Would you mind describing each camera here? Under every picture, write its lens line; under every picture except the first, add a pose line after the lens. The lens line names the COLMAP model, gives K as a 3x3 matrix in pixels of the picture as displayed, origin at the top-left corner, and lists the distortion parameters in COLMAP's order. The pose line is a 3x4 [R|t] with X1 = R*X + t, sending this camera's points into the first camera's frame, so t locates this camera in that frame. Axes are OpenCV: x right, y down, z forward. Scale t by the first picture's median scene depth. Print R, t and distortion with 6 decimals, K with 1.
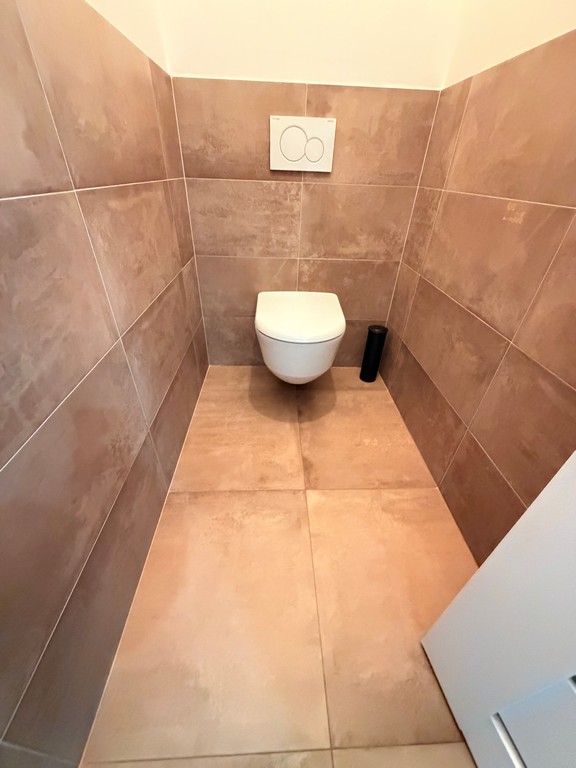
lens RADIAL K [[305.8, 0, 286.9], [0, 305.8, 383.7], [0, 0, 1]] dist [-0.003553, 0.000643]
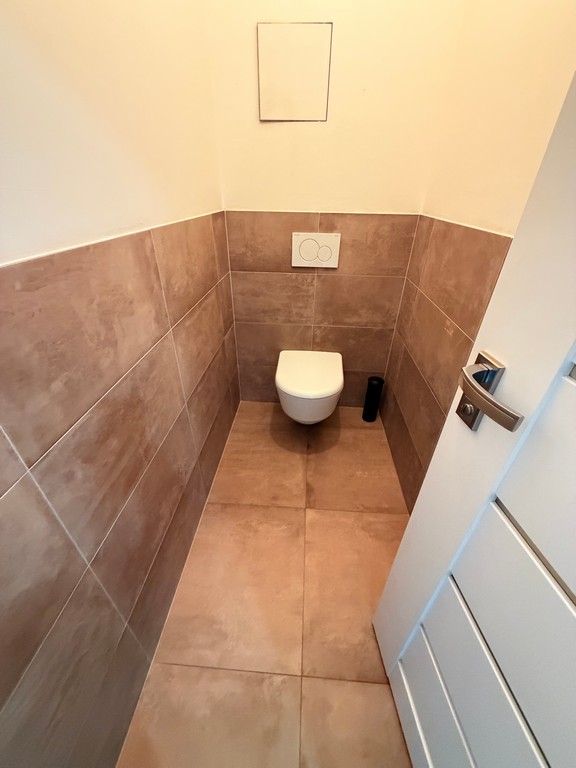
lens RADIAL K [[305.8, 0, 288.7], [0, 305.8, 383.2], [0, 0, 1]] dist [-0.003553, 0.000643]
pose [[0.994442, 0.041450, -0.096783, 0.090799], [-0.045951, 0.997941, -0.044747, -0.131408], [0.094729, 0.048946, 0.994299, -0.350598]]
